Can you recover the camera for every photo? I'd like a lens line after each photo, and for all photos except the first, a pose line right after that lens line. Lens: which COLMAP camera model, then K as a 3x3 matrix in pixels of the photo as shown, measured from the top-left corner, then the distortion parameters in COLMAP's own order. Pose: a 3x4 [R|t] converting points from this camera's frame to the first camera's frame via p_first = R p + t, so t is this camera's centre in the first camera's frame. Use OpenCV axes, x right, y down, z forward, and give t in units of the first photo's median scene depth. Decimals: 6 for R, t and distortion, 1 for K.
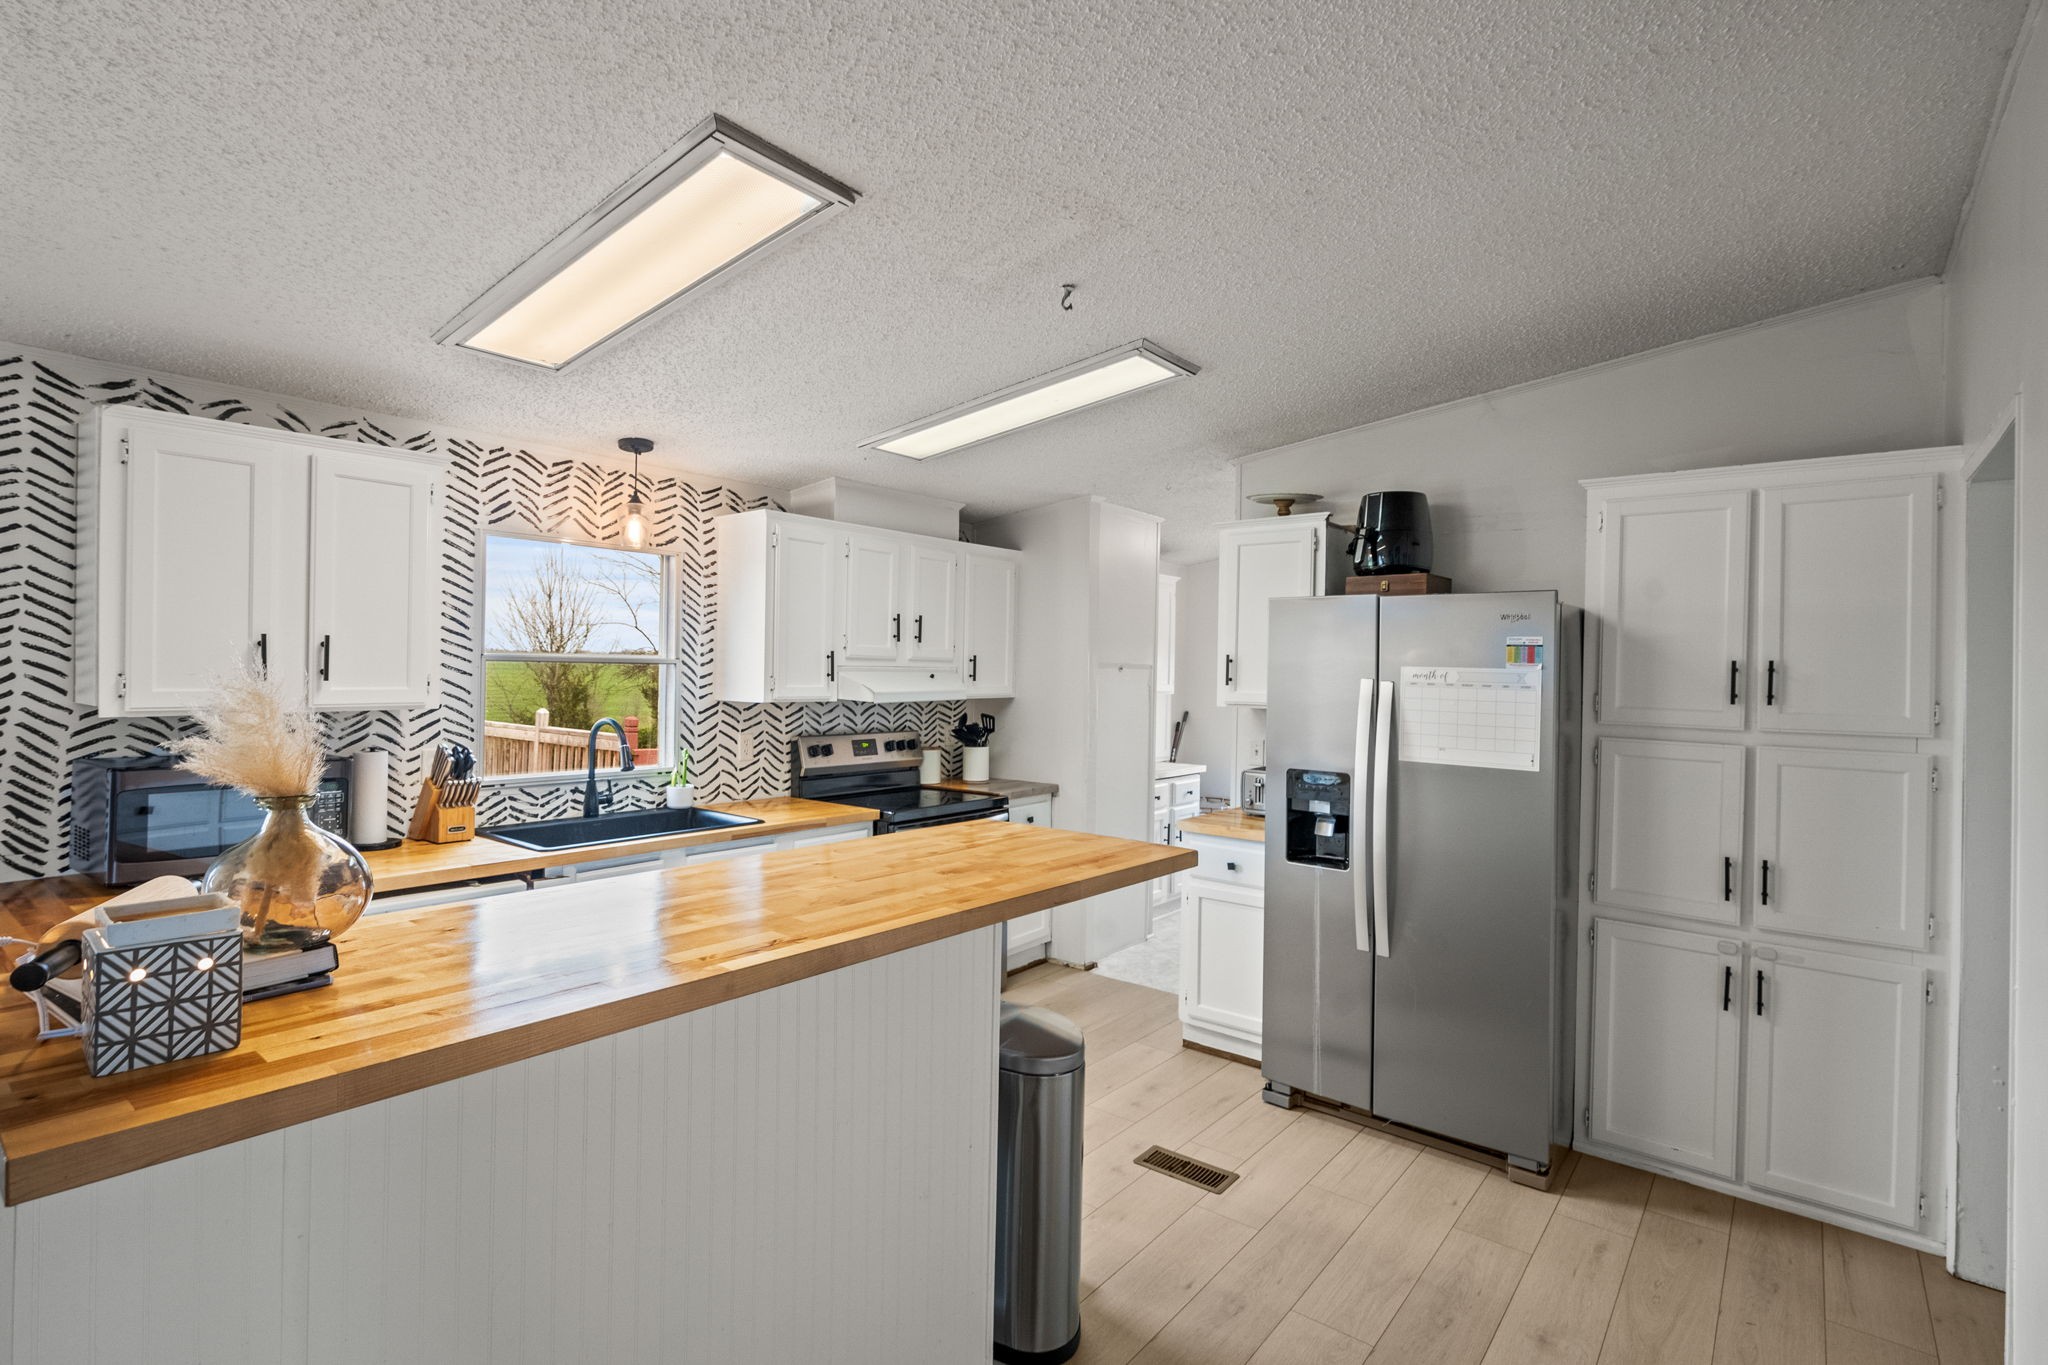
lens RADIAL K [[974.9, 0, 1024.0], [0, 974.9, 682.5], [0, 0, 1]] dist [0.001622, -0.000191]
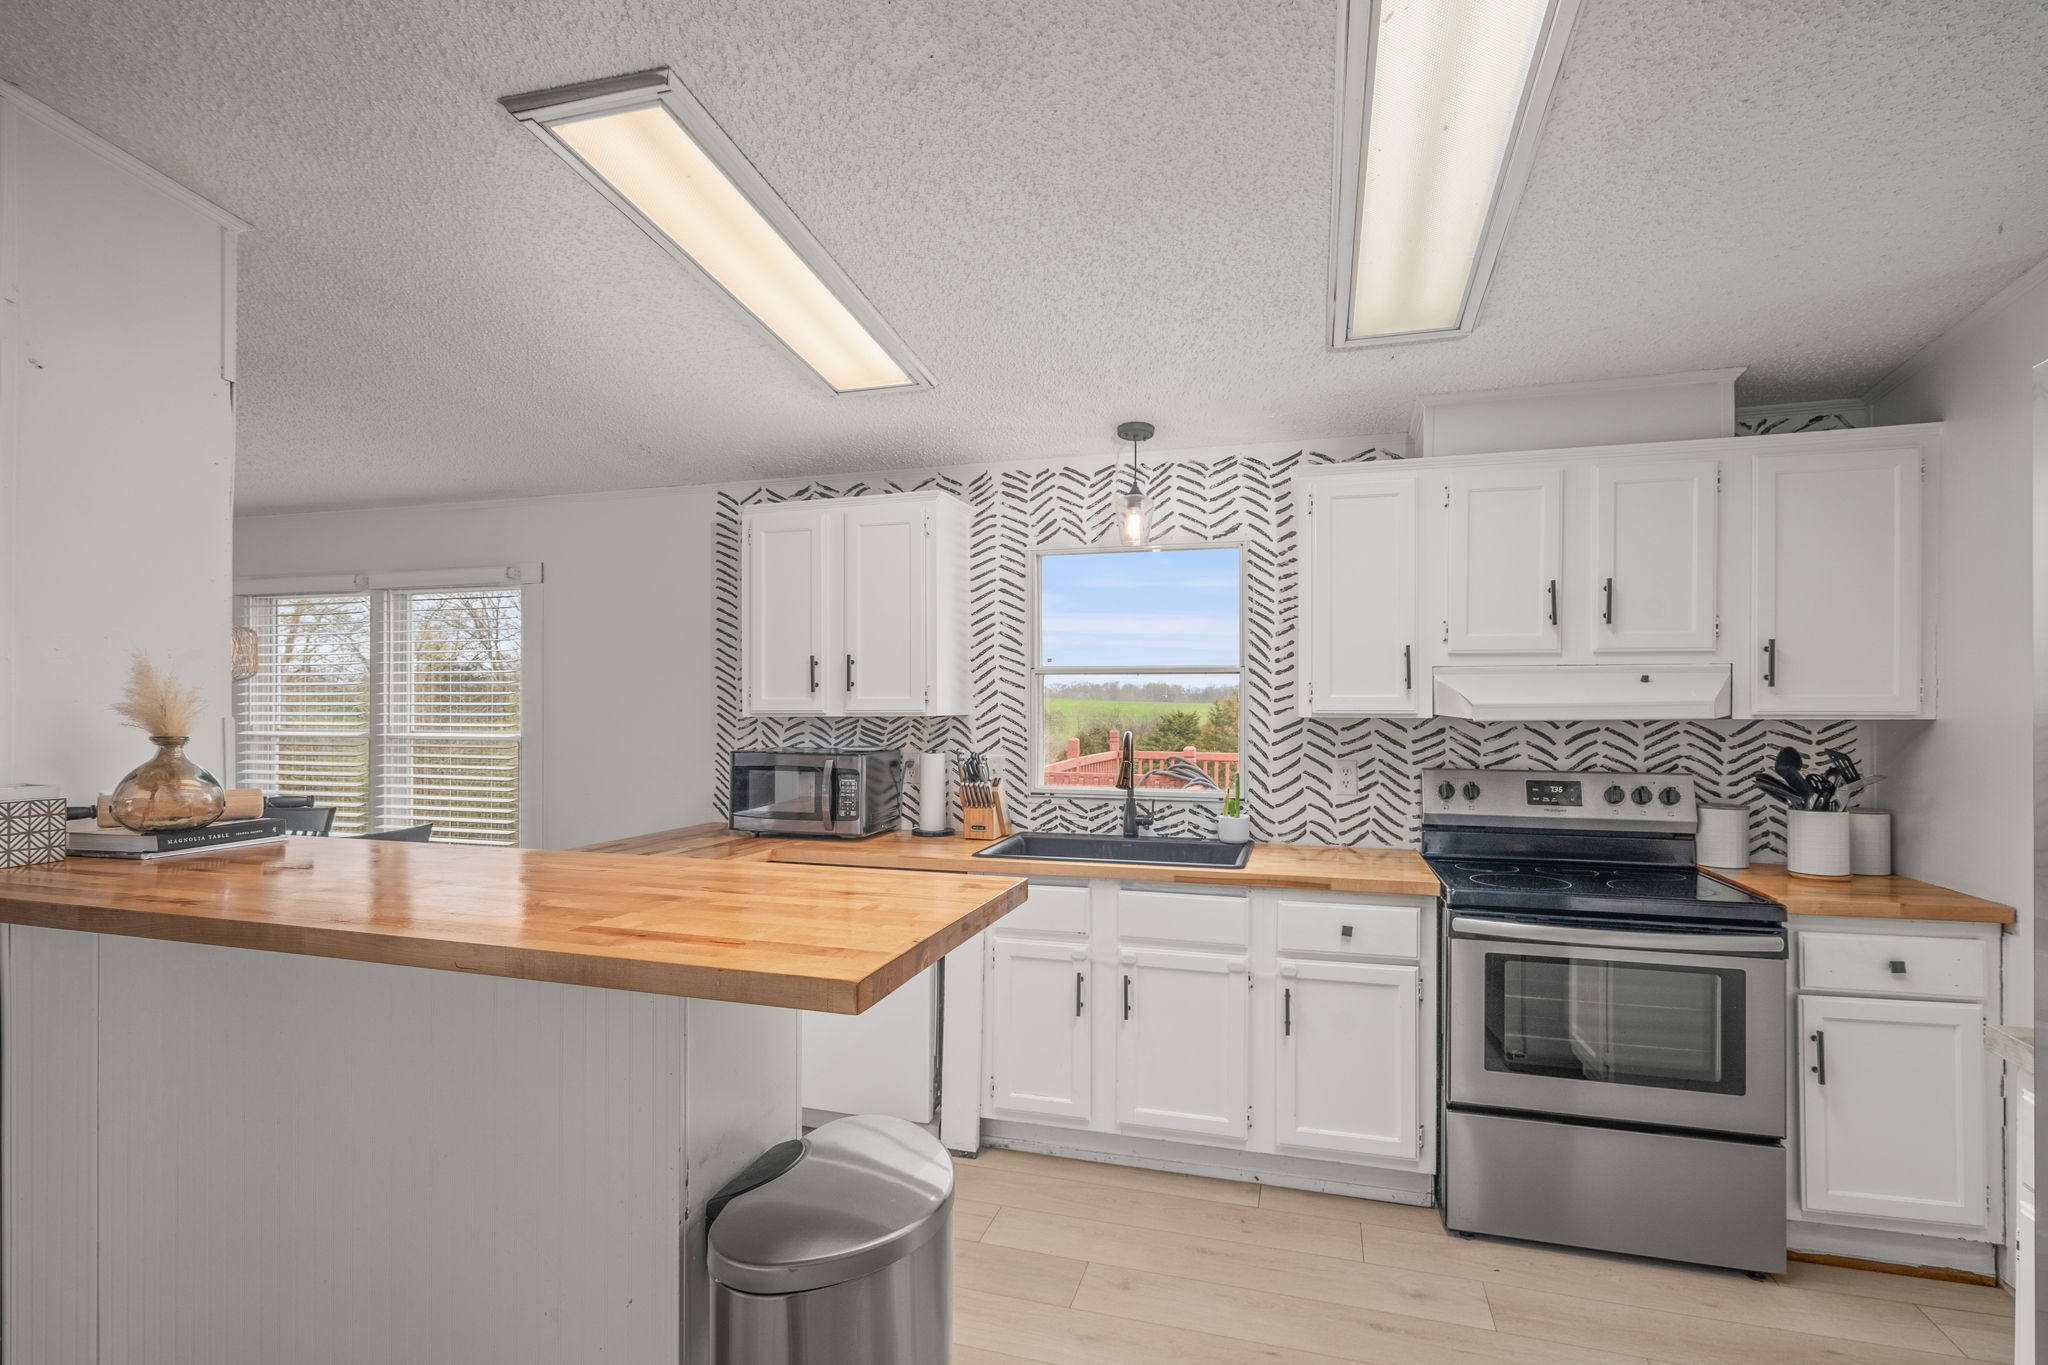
lens RADIAL K [[1002.1, 0, 1026.7], [0, 1002.1, 714.2], [0, 0, 1]] dist [-0.001990, -0.000381]
pose [[0.373760, -0.008544, -0.927486, 0.404979], [-0.006283, 0.999911, -0.011743, 0.030266], [0.927504, 0.010216, 0.373673, 0.527191]]
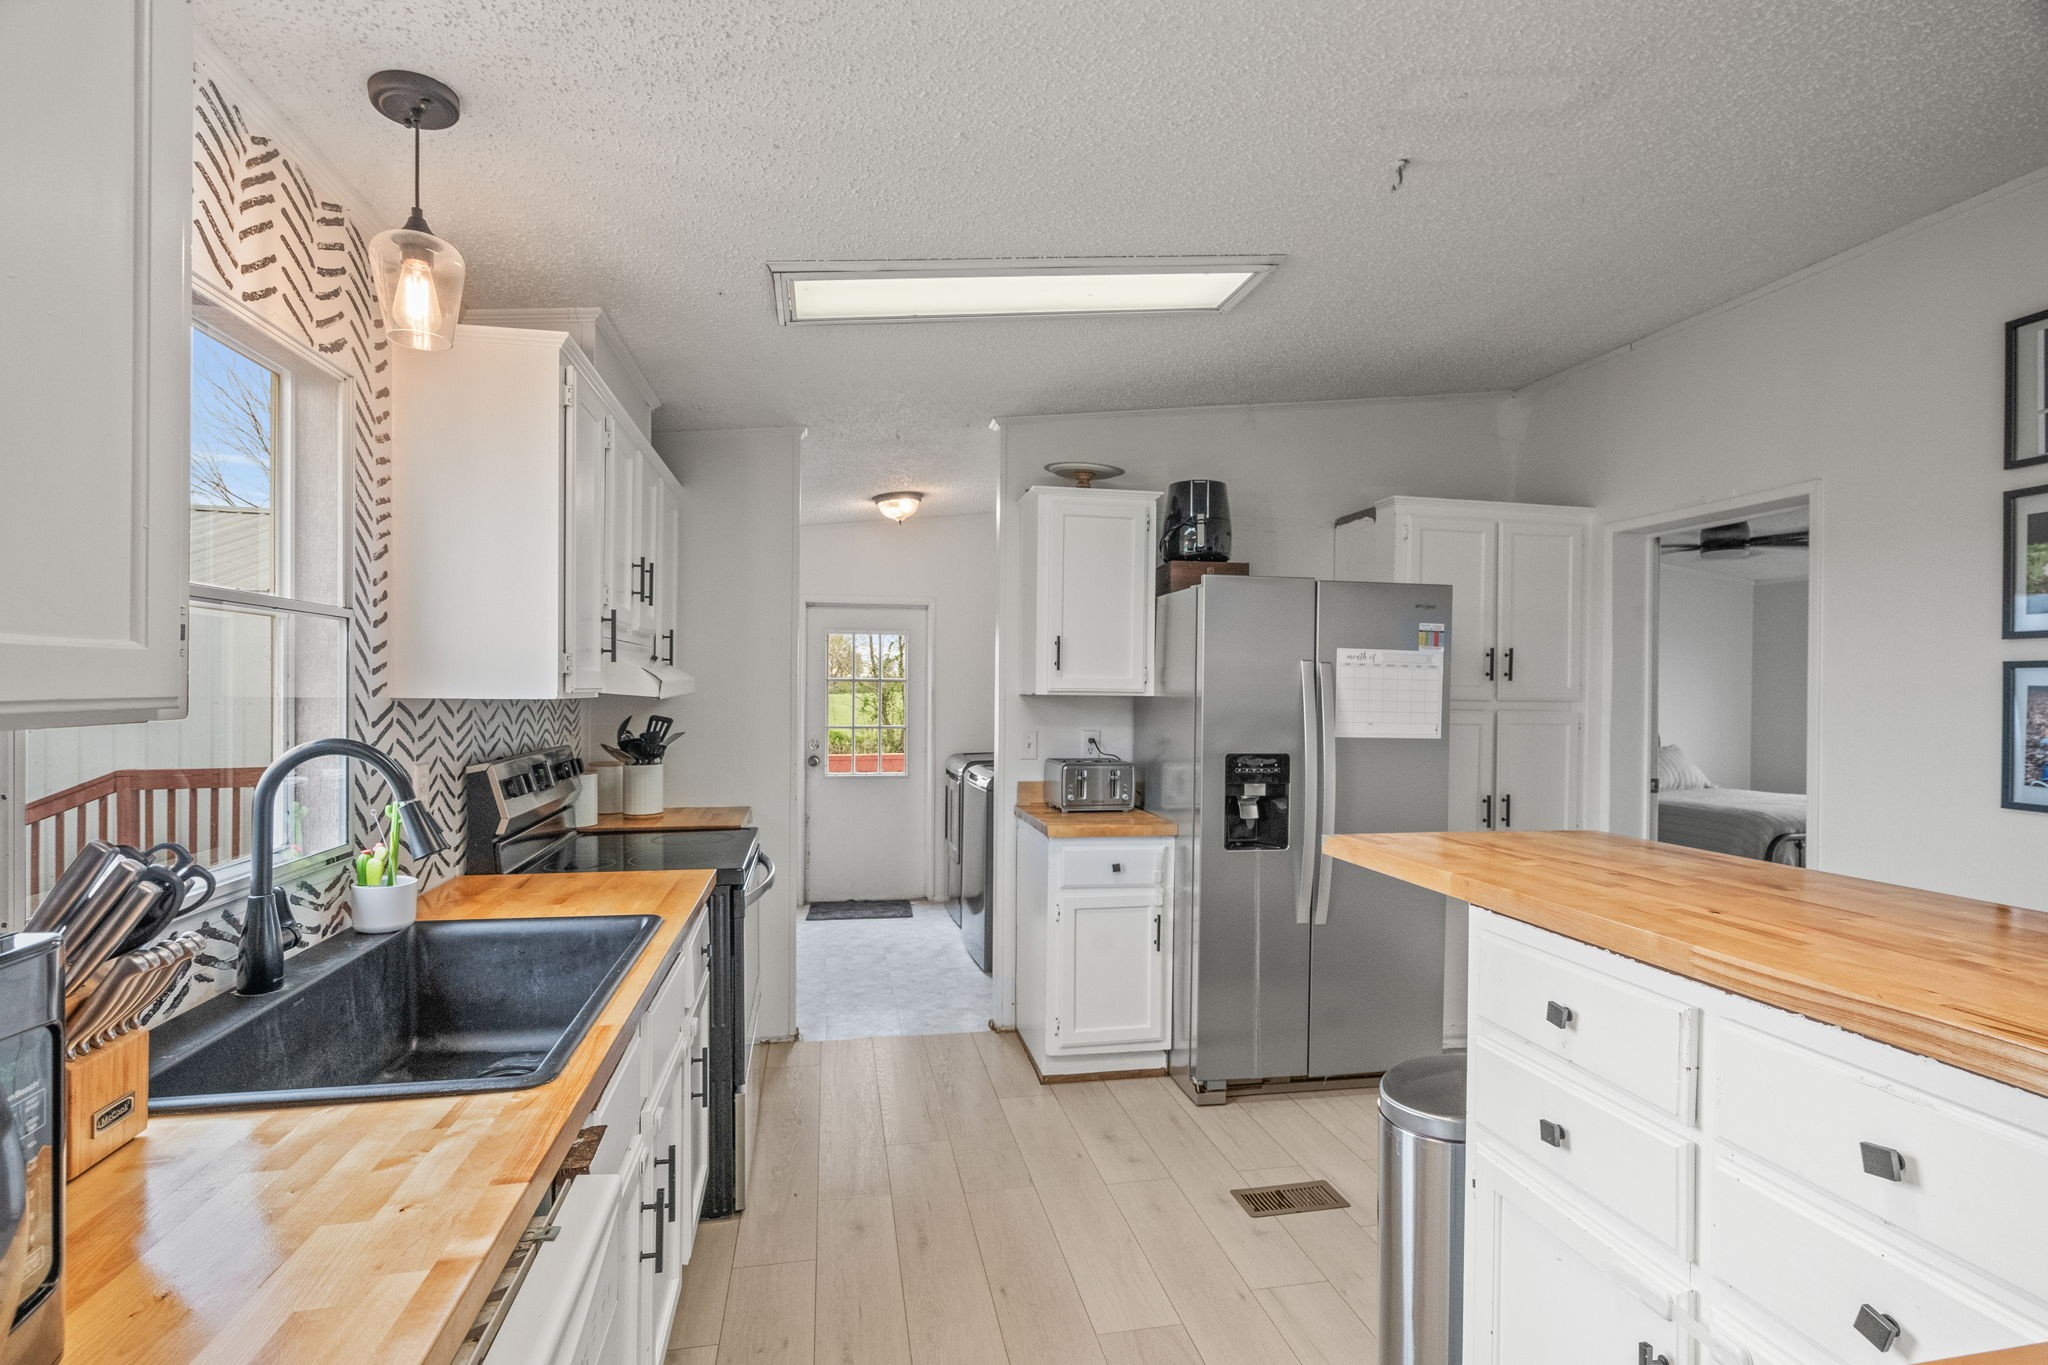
lens RADIAL K [[954.6, 0, 1016.6], [0, 954.6, 697.0], [0, 0, 1]] dist [-0.004261, 0.000064]
pose [[0.647794, -0.019709, 0.761561, -0.523345], [0.008067, 0.999787, 0.019012, 0.011565], [-0.761773, -0.006172, 0.647815, 0.494335]]
